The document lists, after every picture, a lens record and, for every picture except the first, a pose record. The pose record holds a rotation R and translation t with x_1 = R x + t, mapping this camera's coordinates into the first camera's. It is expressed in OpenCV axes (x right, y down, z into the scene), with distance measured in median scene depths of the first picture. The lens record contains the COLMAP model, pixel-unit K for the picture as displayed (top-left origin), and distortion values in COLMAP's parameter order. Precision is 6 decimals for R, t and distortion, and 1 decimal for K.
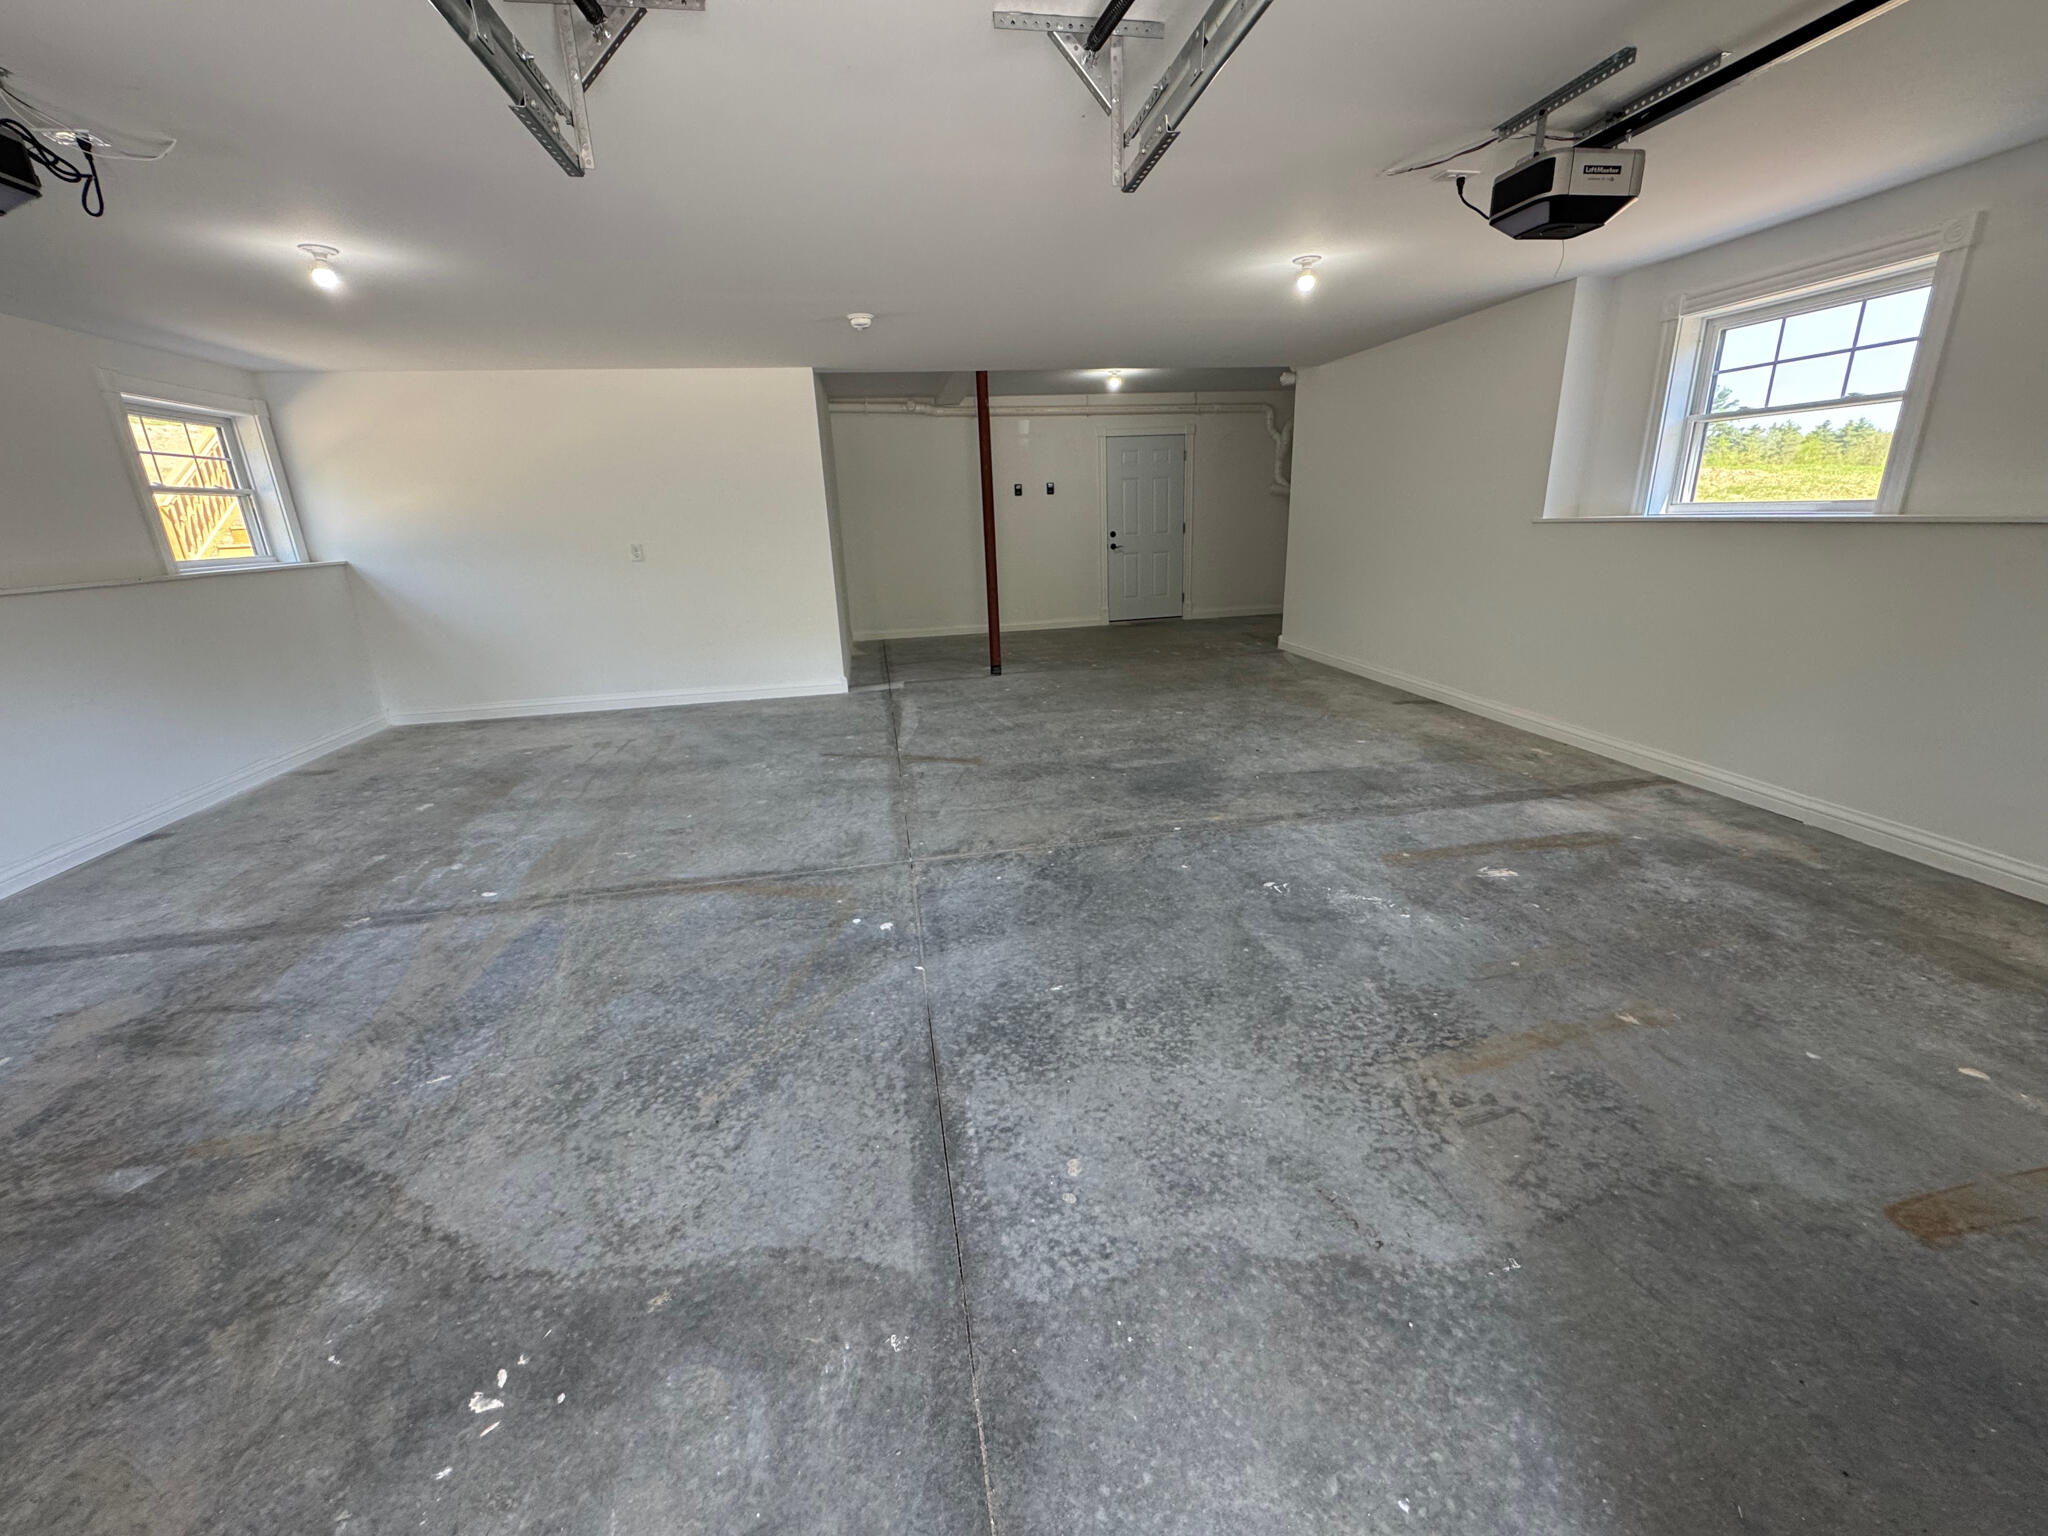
lens RADIAL K [[819.8, 0, 1025.0], [0, 819.8, 767.6], [0, 0, 1]] dist [-0.002396, 0.000310]
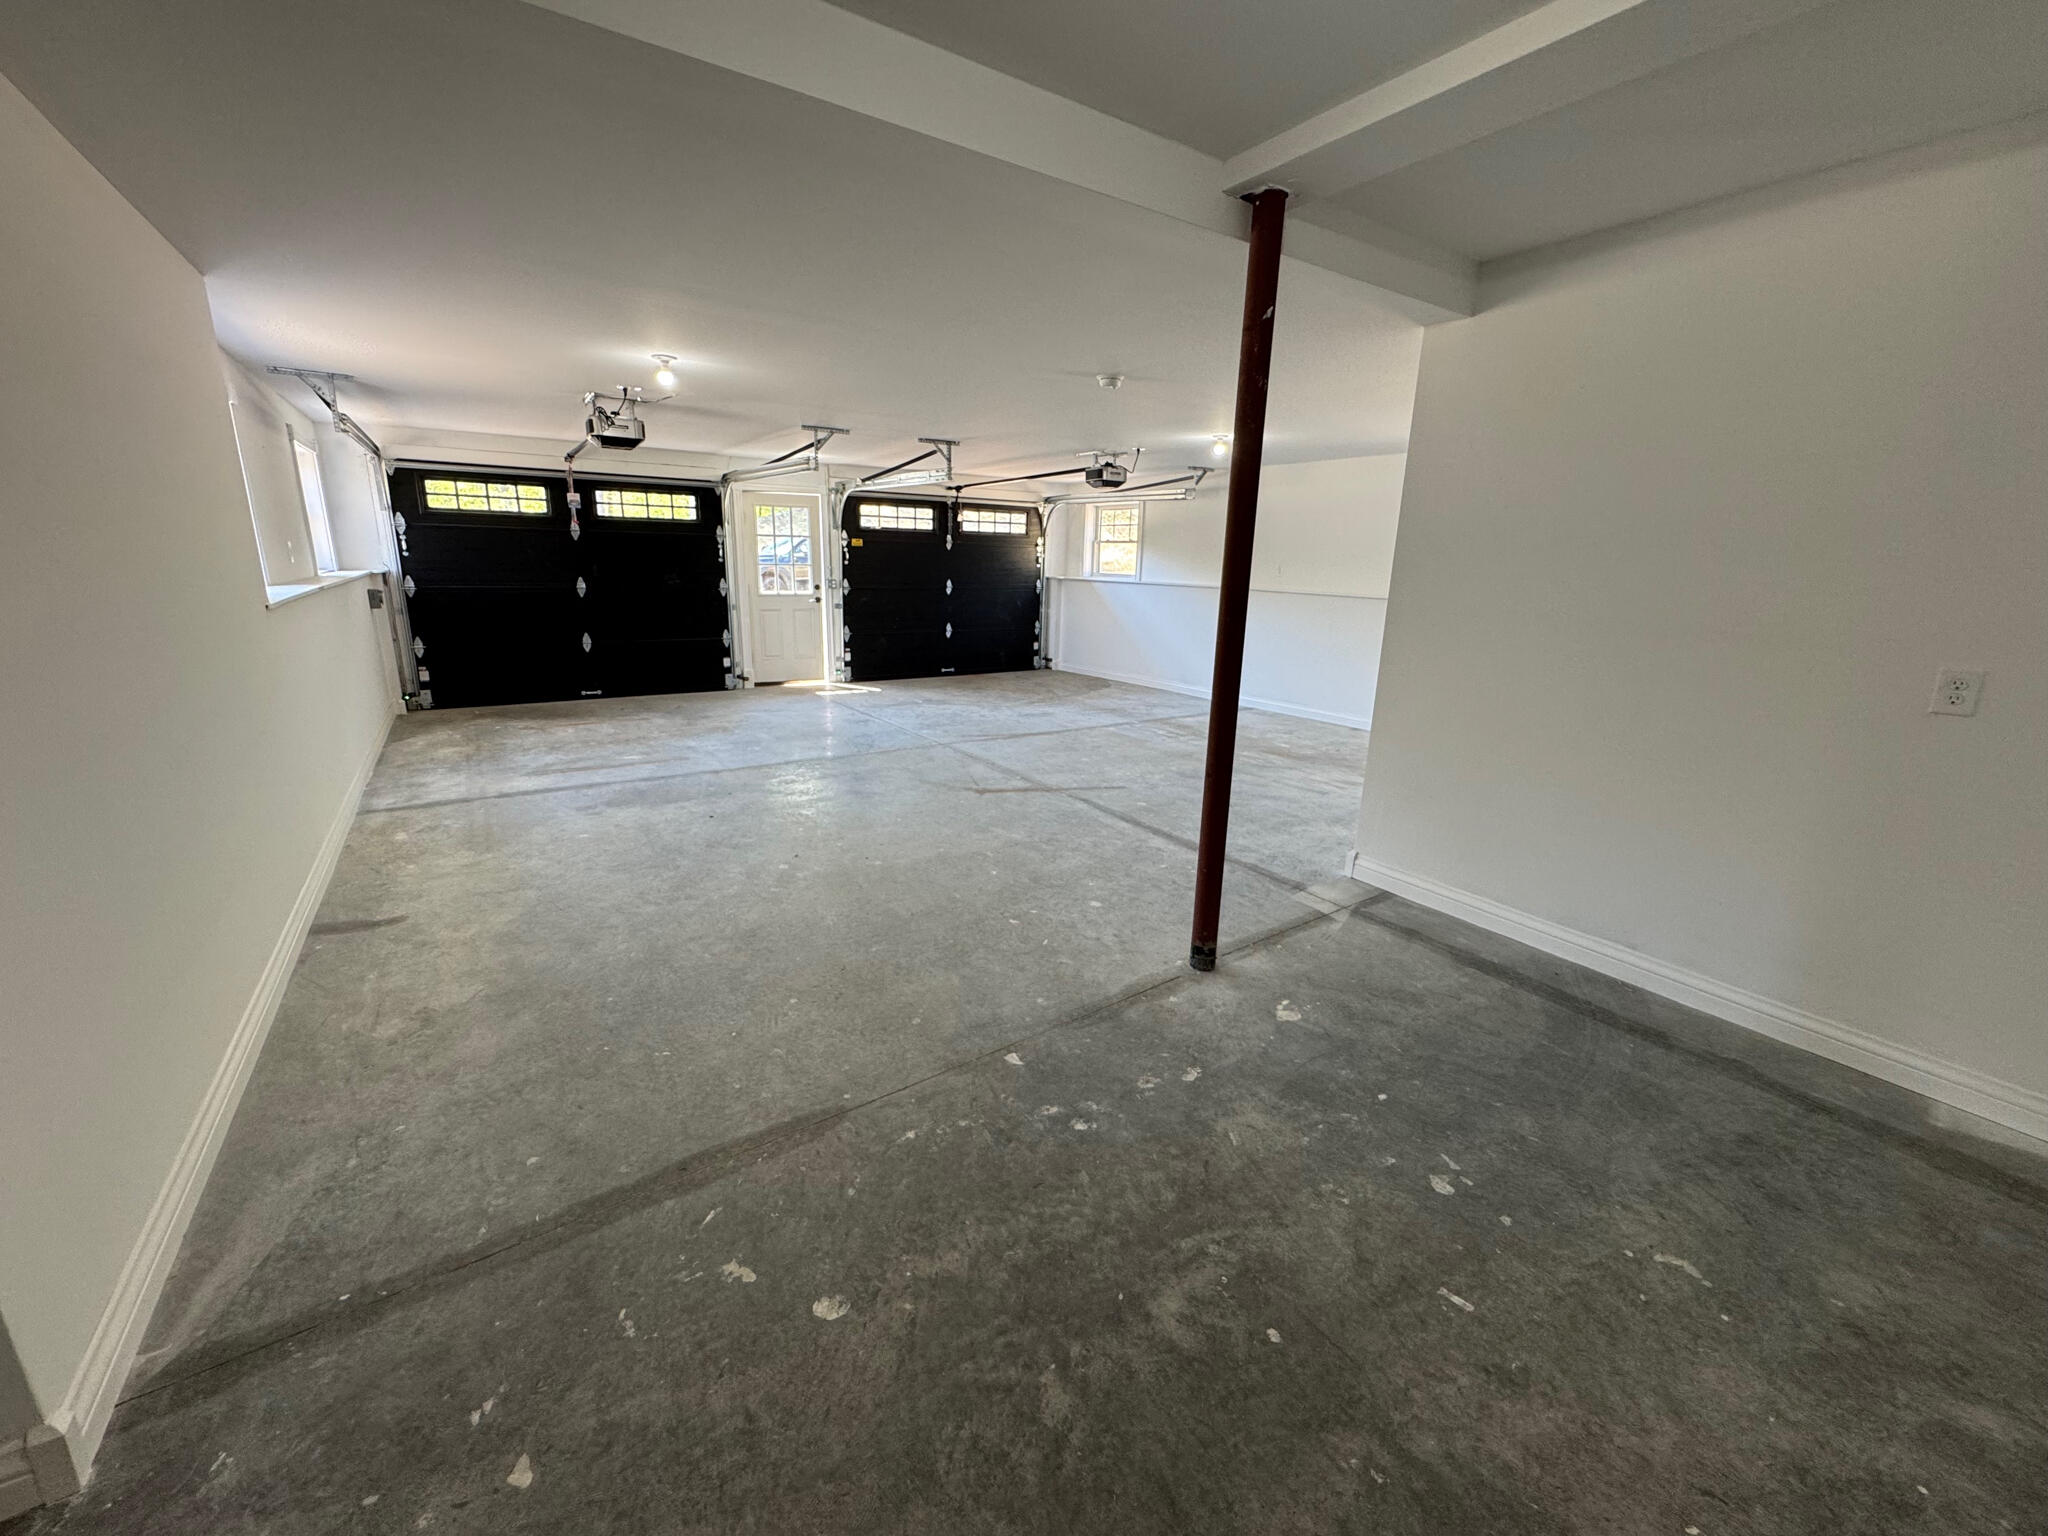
lens RADIAL K [[819.8, 0, 1024.0], [0, 819.8, 769.9], [0, 0, 1]] dist [-0.002396, 0.000310]
pose [[-0.920748, 0.113553, -0.373268, 0.319009], [-0.105237, 0.848970, 0.517857, -0.662309], [0.375697, 0.516097, -0.769737, 1.998040]]
